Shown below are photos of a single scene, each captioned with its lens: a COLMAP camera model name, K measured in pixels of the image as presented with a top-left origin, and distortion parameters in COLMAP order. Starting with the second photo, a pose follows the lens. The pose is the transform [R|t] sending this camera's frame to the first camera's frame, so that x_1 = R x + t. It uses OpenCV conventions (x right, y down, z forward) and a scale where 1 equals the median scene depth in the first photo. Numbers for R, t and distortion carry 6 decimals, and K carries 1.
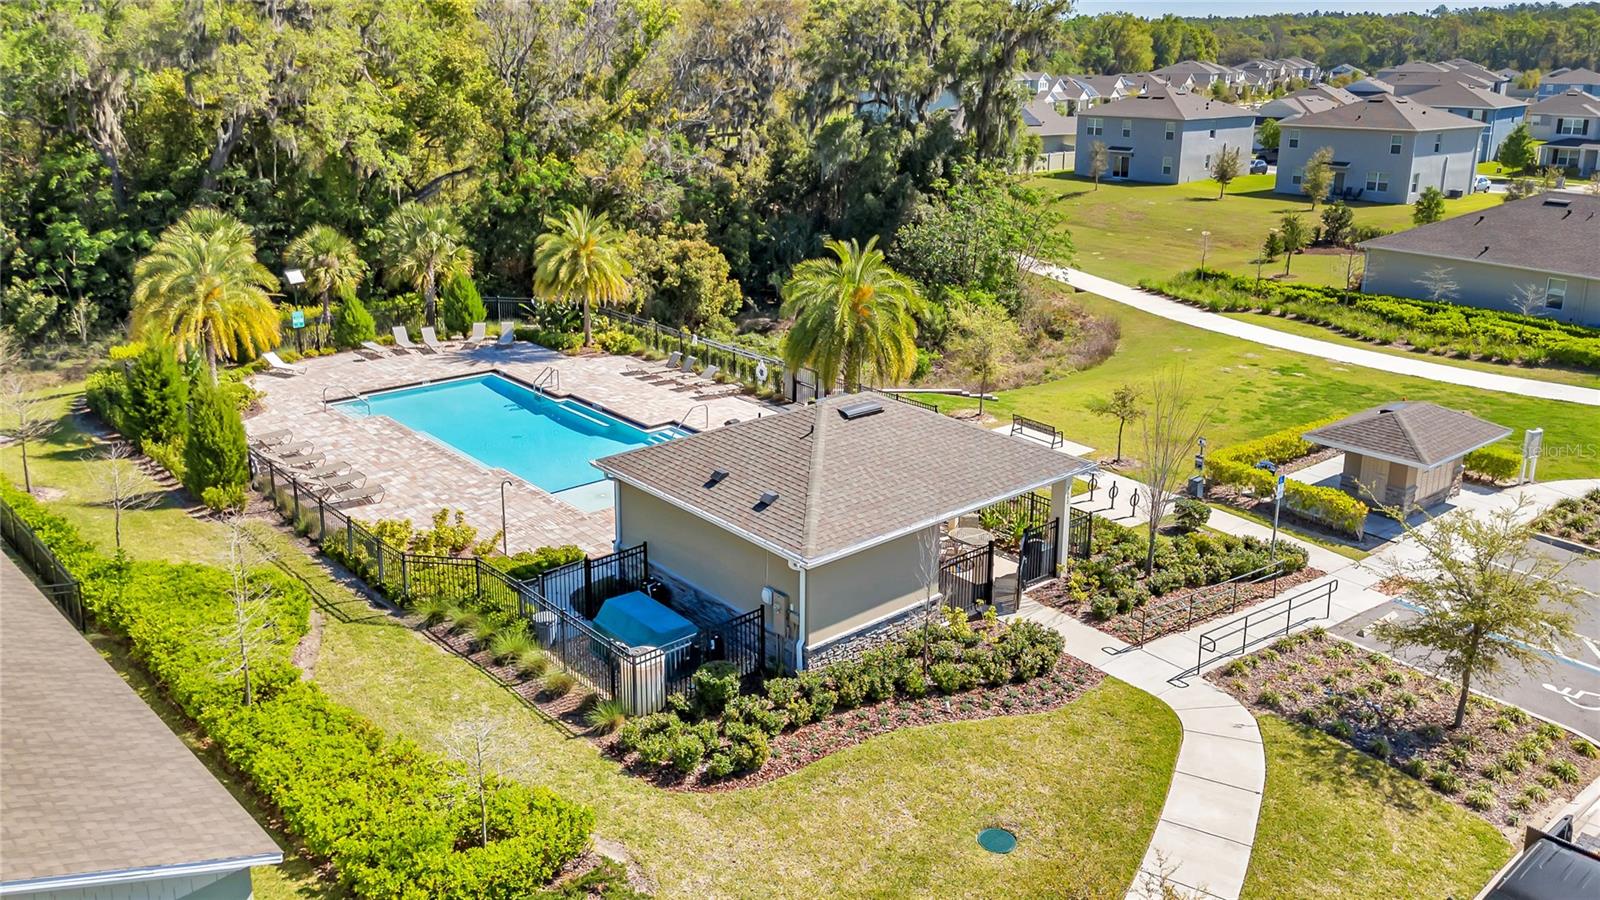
lens RADIAL K [[1192.9, 0, 808.0], [0, 1192.9, 376.4], [0, 0, 1]] dist [0.050212, -0.002859]
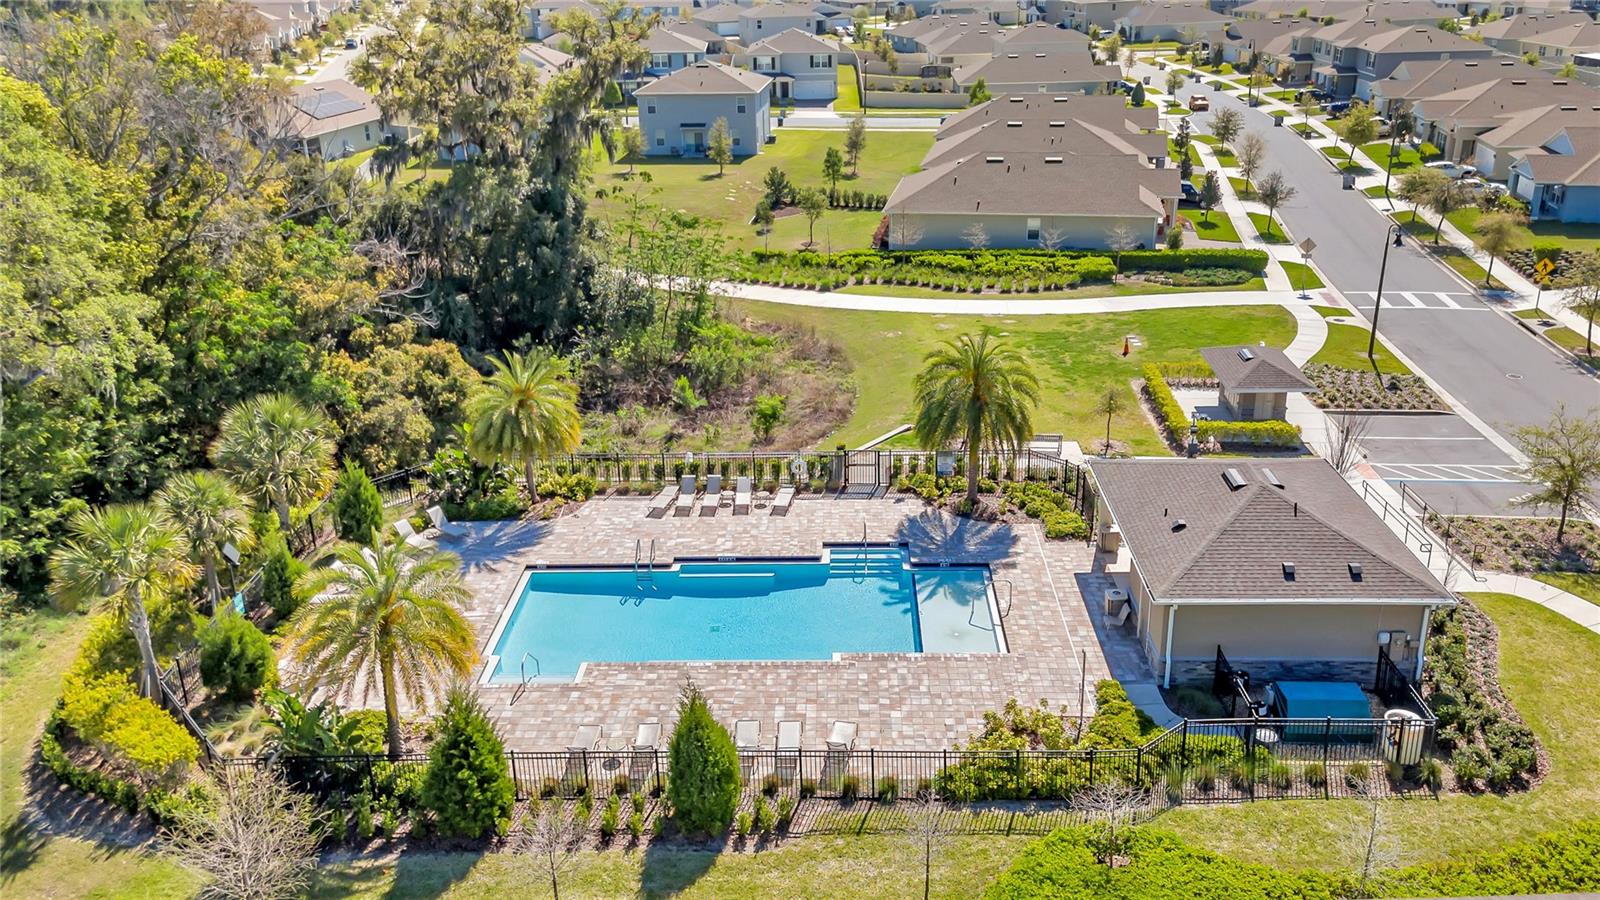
lens RADIAL K [[1167.5, 0, 800.0], [0, 1167.5, 450.0], [0, 0, 1]] dist [0.047314, -0.001262]
pose [[0.680928, -0.312258, 0.662445, -0.700700], [0.215695, 0.949933, 0.226059, -0.245898], [-0.699867, -0.011044, 0.714188, 0.289794]]
